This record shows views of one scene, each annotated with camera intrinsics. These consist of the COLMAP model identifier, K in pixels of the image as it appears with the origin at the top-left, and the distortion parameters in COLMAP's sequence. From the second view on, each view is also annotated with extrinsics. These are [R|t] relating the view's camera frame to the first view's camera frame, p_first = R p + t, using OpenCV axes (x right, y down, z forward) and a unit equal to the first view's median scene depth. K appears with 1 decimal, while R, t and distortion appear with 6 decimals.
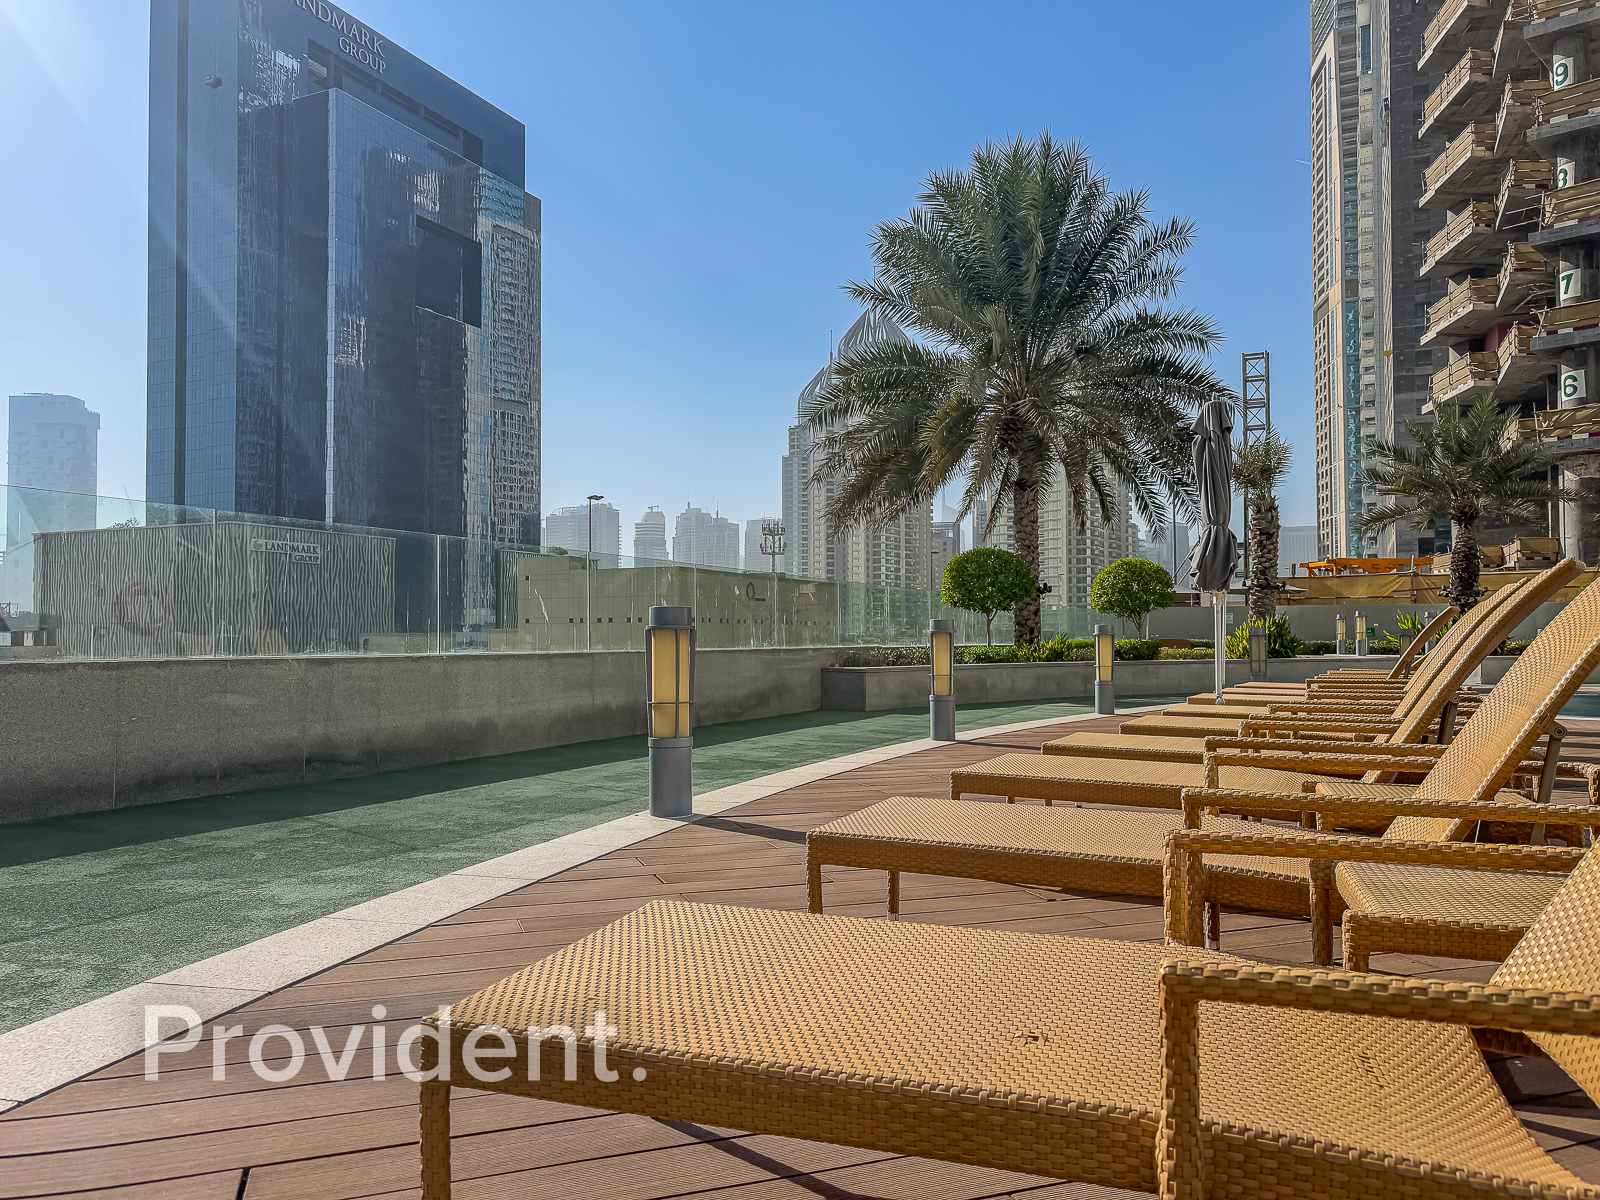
lens RADIAL K [[1127.2, 0, 790.6], [0, 1127.2, 595.9], [0, 0, 1]] dist [0.028365, -0.001039]
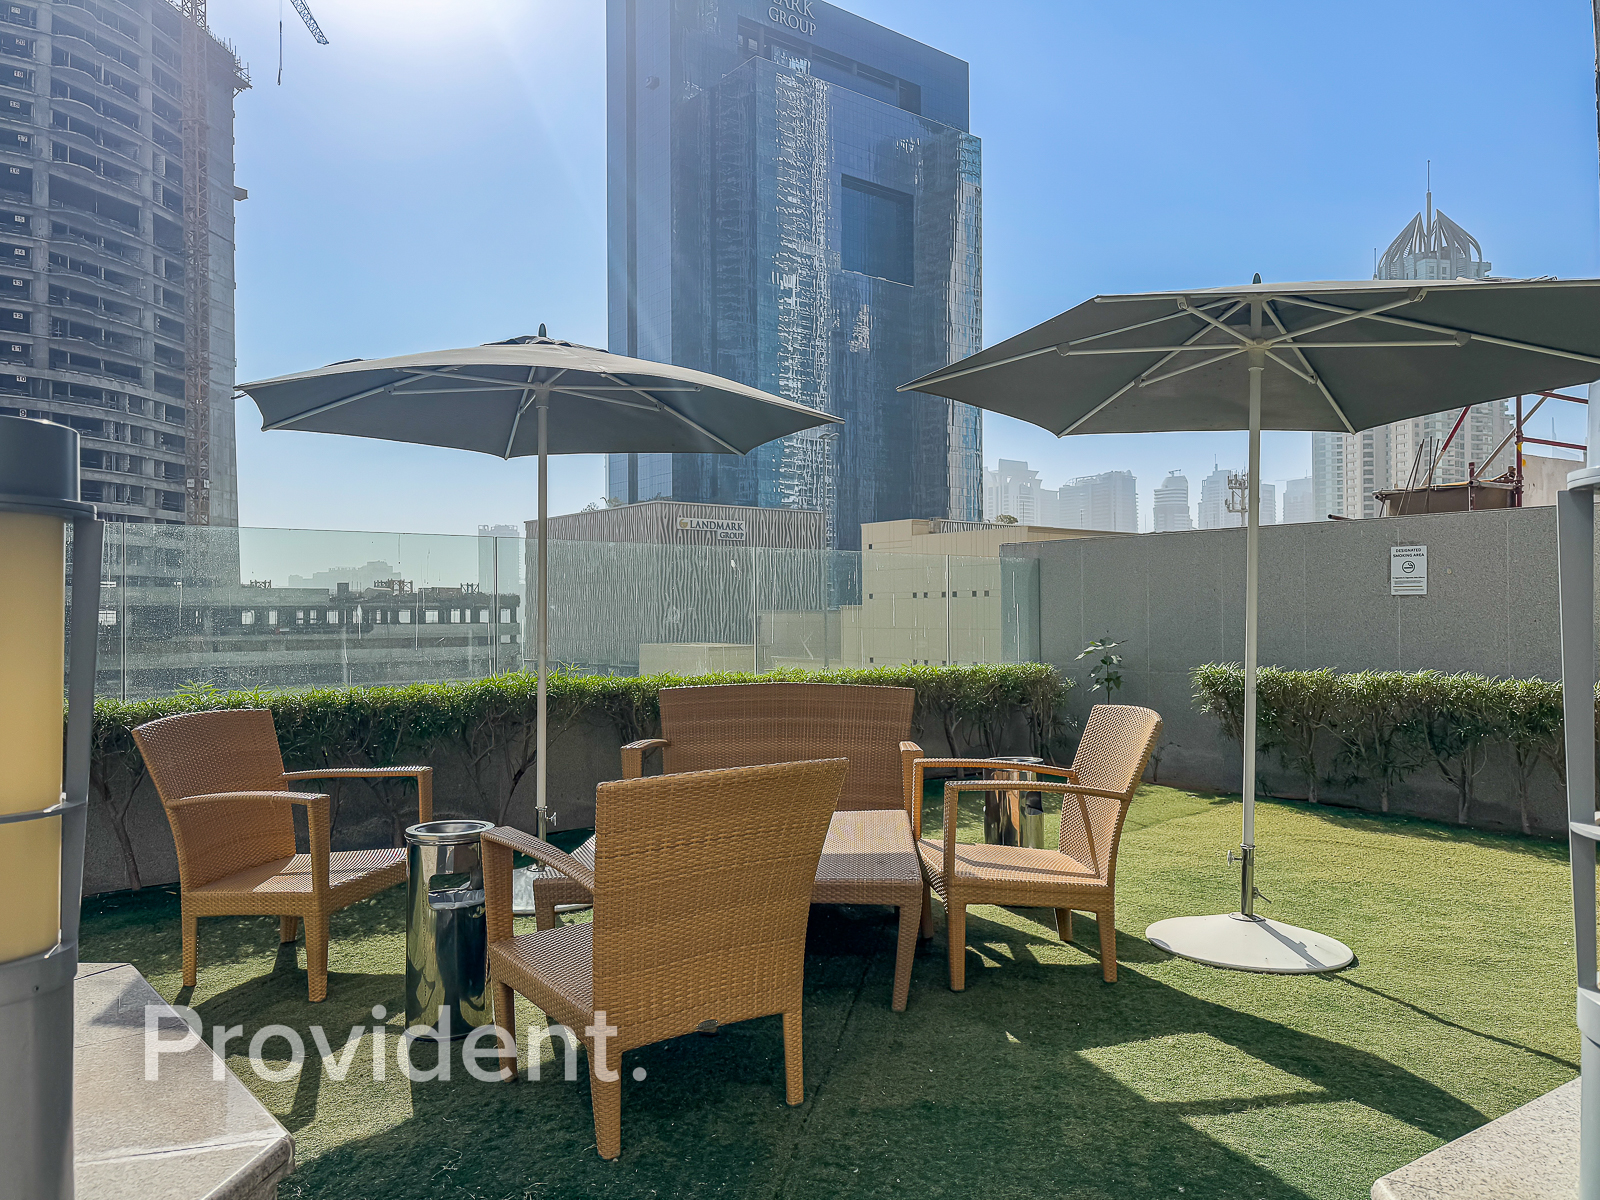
lens RADIAL K [[1127.2, 0, 790.6], [0, 1127.2, 595.9], [0, 0, 1]] dist [0.028365, -0.001039]
pose [[0.896746, -0.010073, -0.442432, 0.044990], [0.020478, 0.999615, 0.018747, 0.002209], [0.442072, -0.025871, 0.896606, 0.095347]]
